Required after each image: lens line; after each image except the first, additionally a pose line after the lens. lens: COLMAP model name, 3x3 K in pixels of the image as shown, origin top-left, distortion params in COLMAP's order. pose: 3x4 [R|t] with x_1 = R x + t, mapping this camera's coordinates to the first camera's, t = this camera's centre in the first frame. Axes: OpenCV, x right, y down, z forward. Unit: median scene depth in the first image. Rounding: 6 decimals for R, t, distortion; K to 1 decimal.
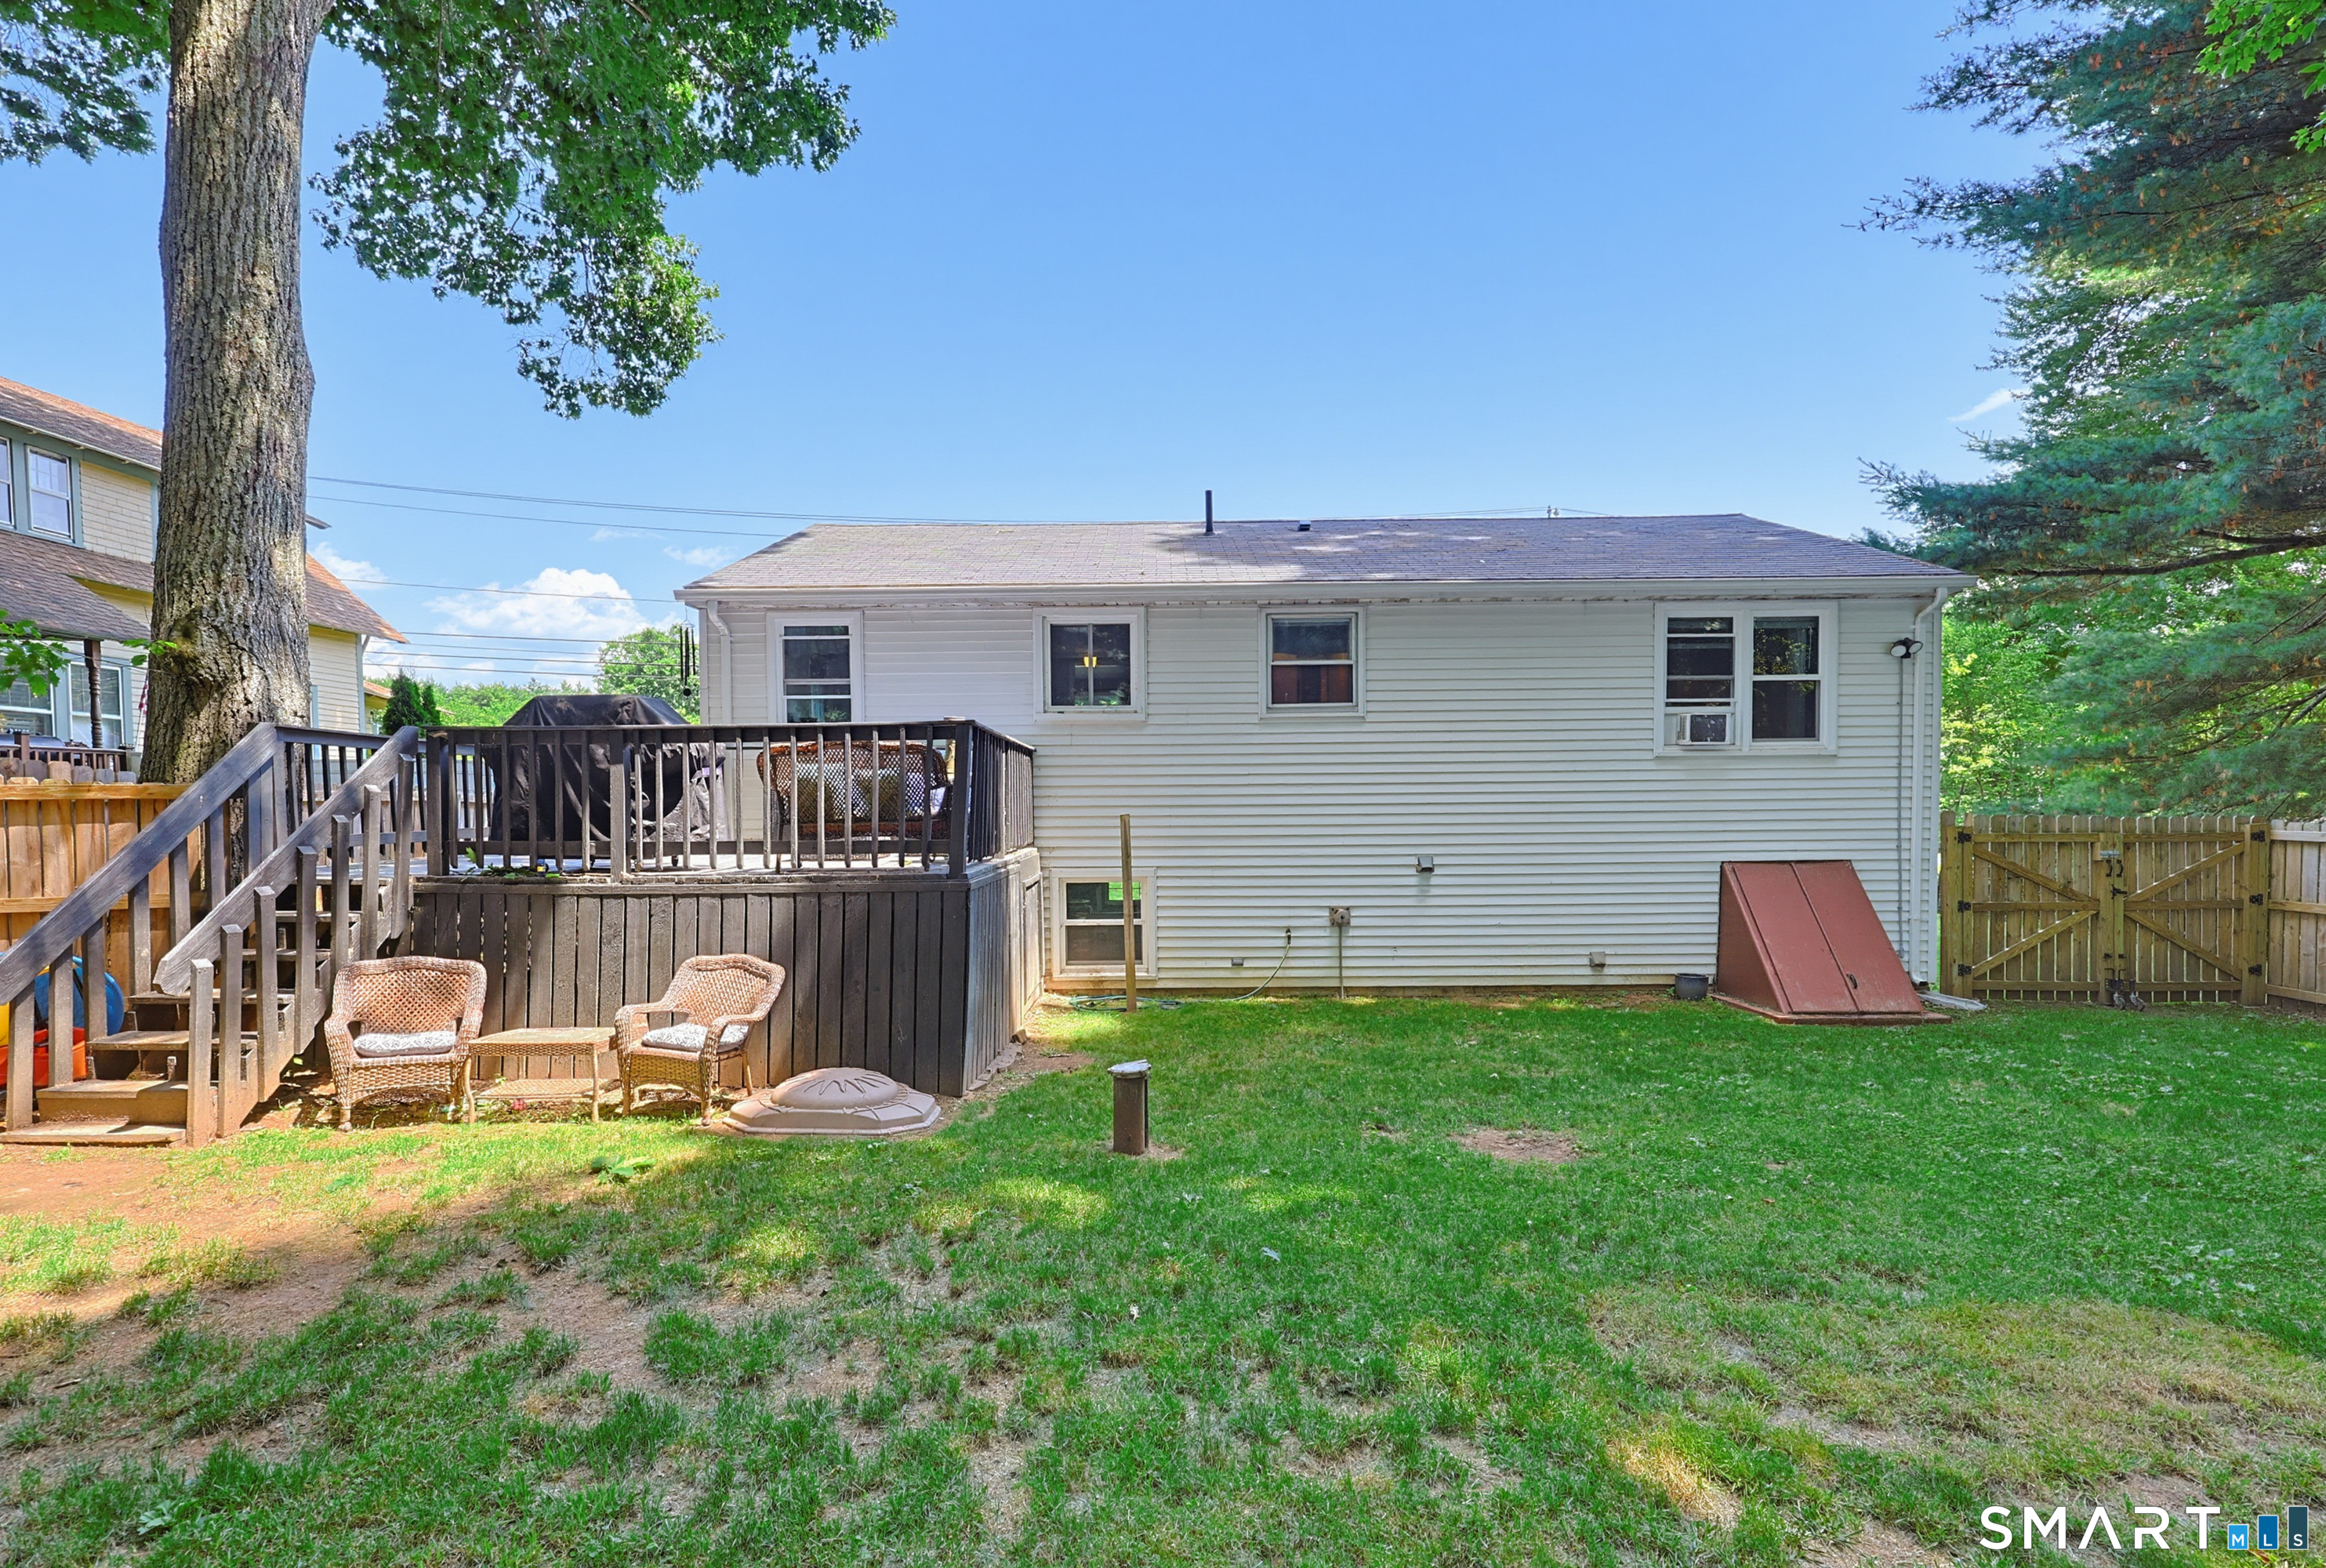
lens RADIAL K [[920.0, 0, 1249.4], [0, 920.0, 810.7], [0, 0, 1]] dist [-0.006996, 0.000622]
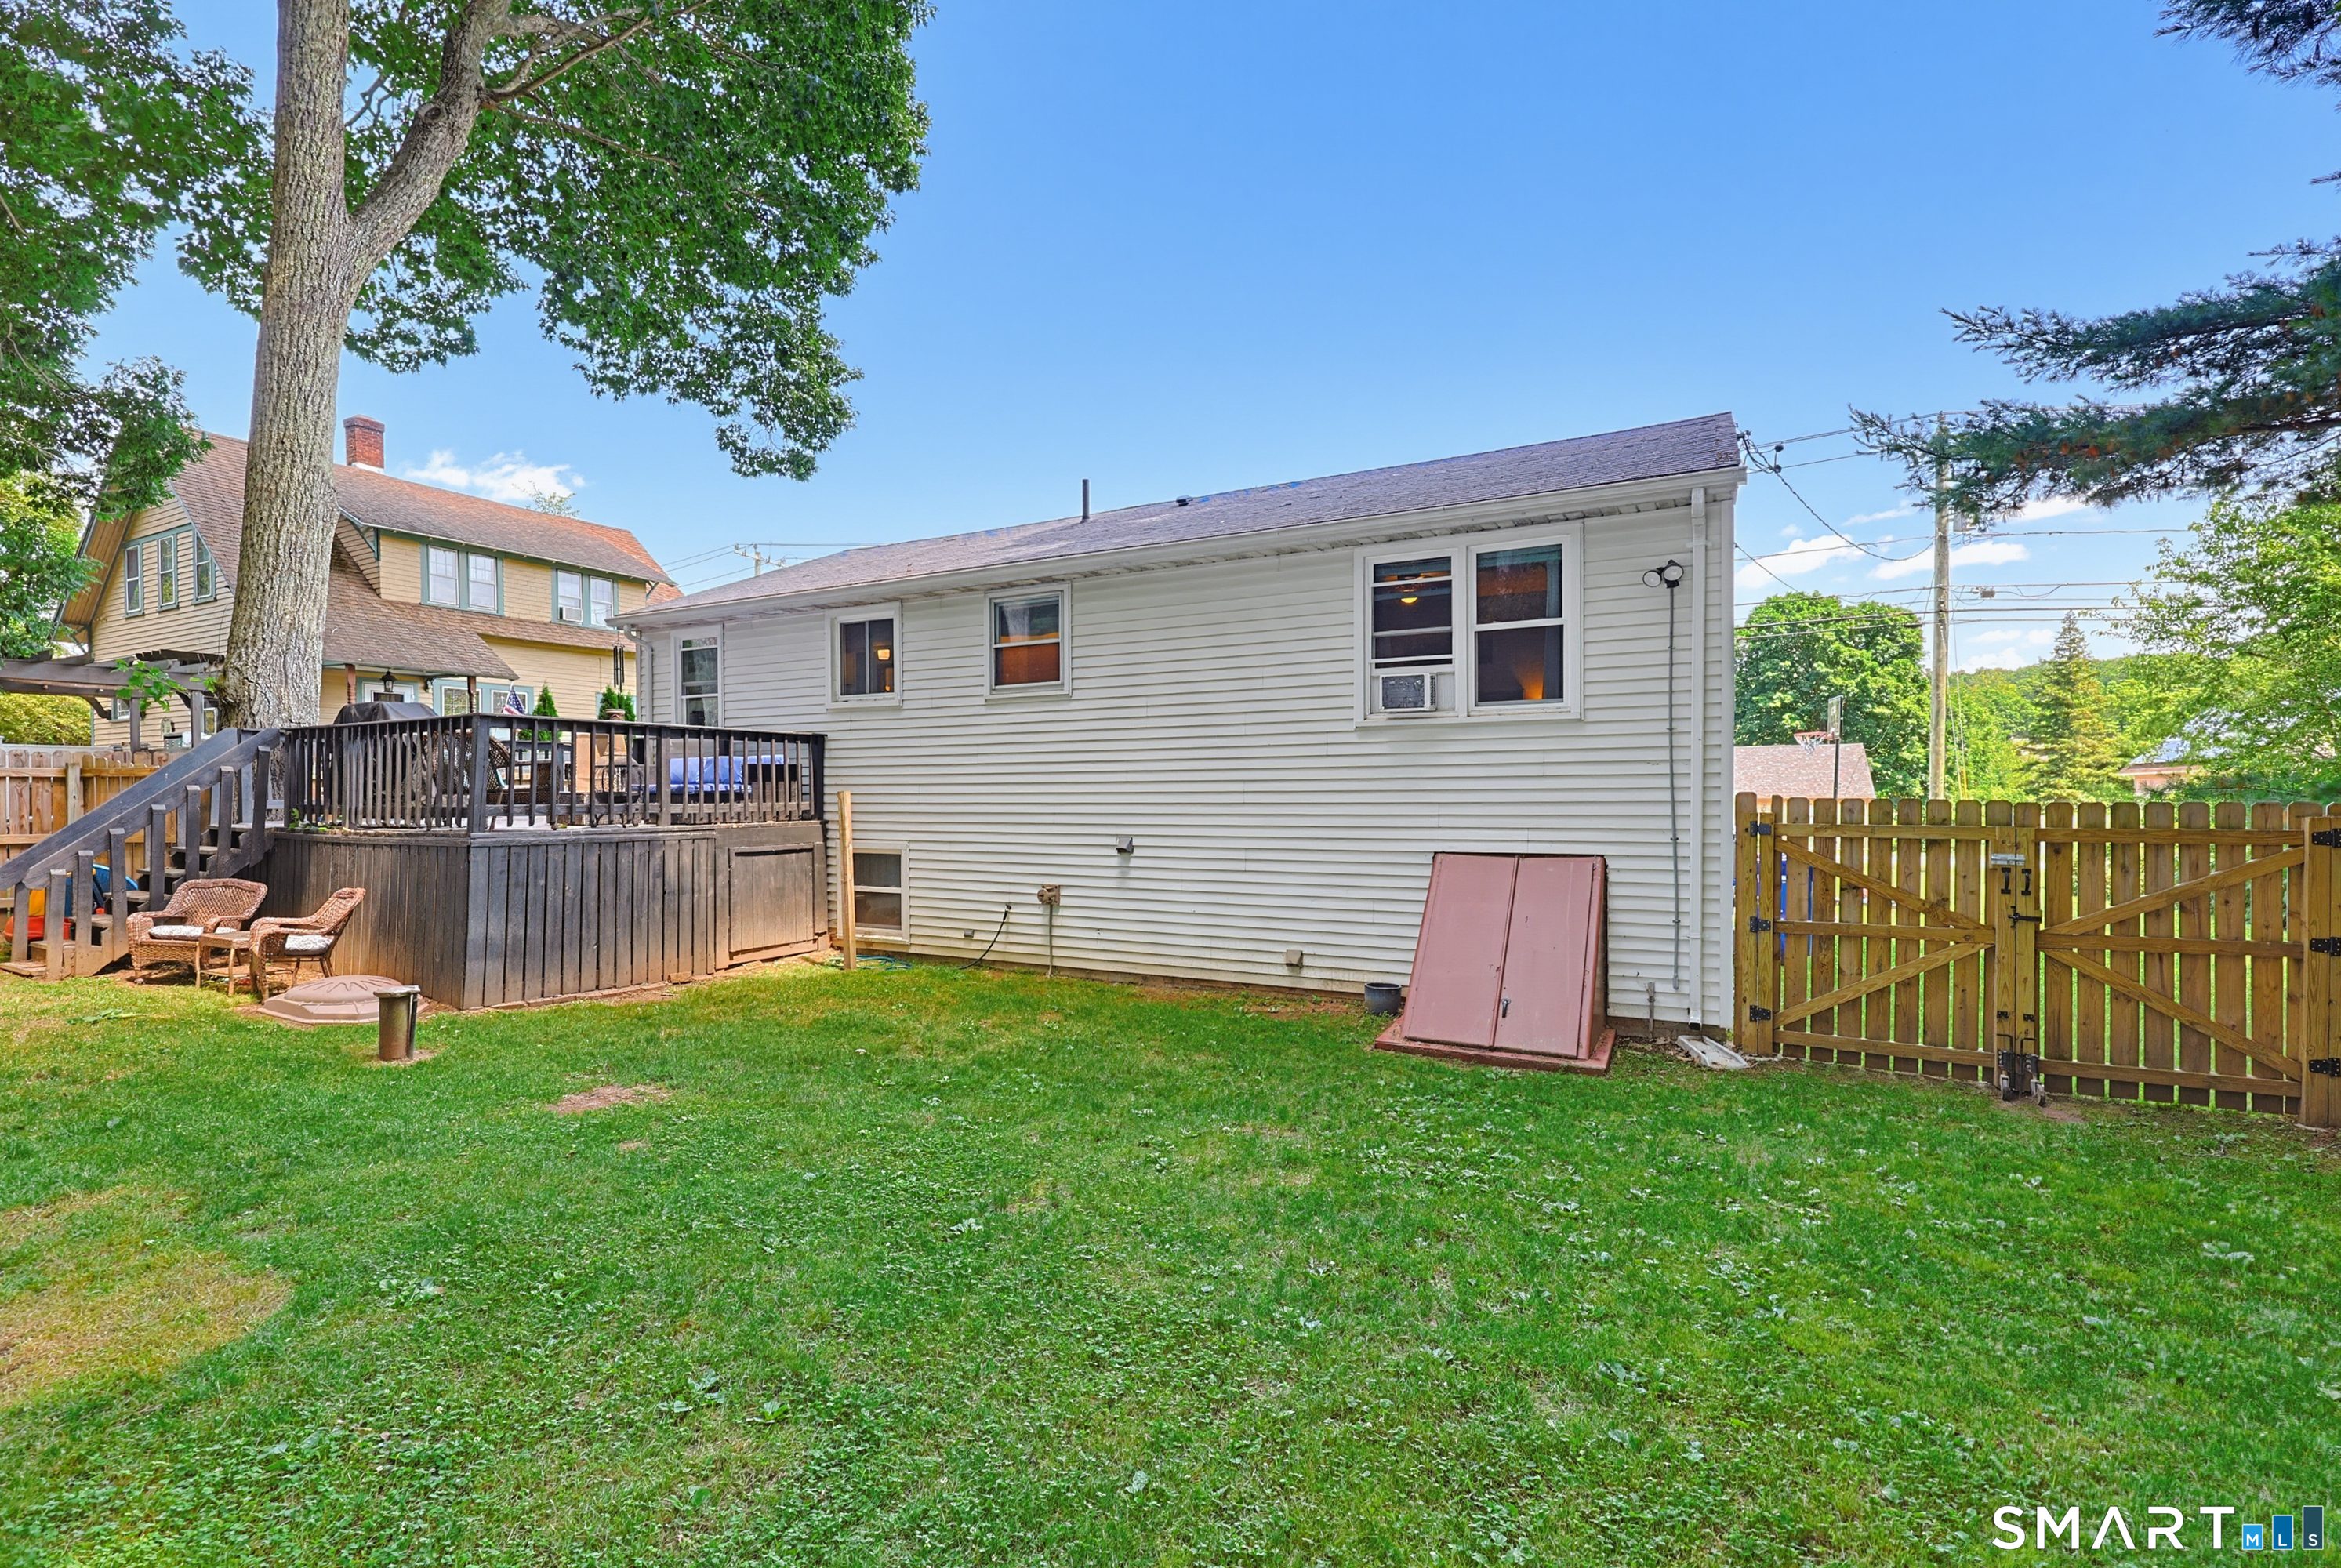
lens RADIAL K [[925.9, 0, 1173.6], [0, 925.9, 777.9], [0, 0, 1]] dist [-0.006996, 0.000622]
pose [[0.907593, -0.000939, -0.419850, 0.645885], [-0.006165, 0.999860, -0.015562, 0.003026], [0.419806, 0.016712, 0.907460, 0.143234]]
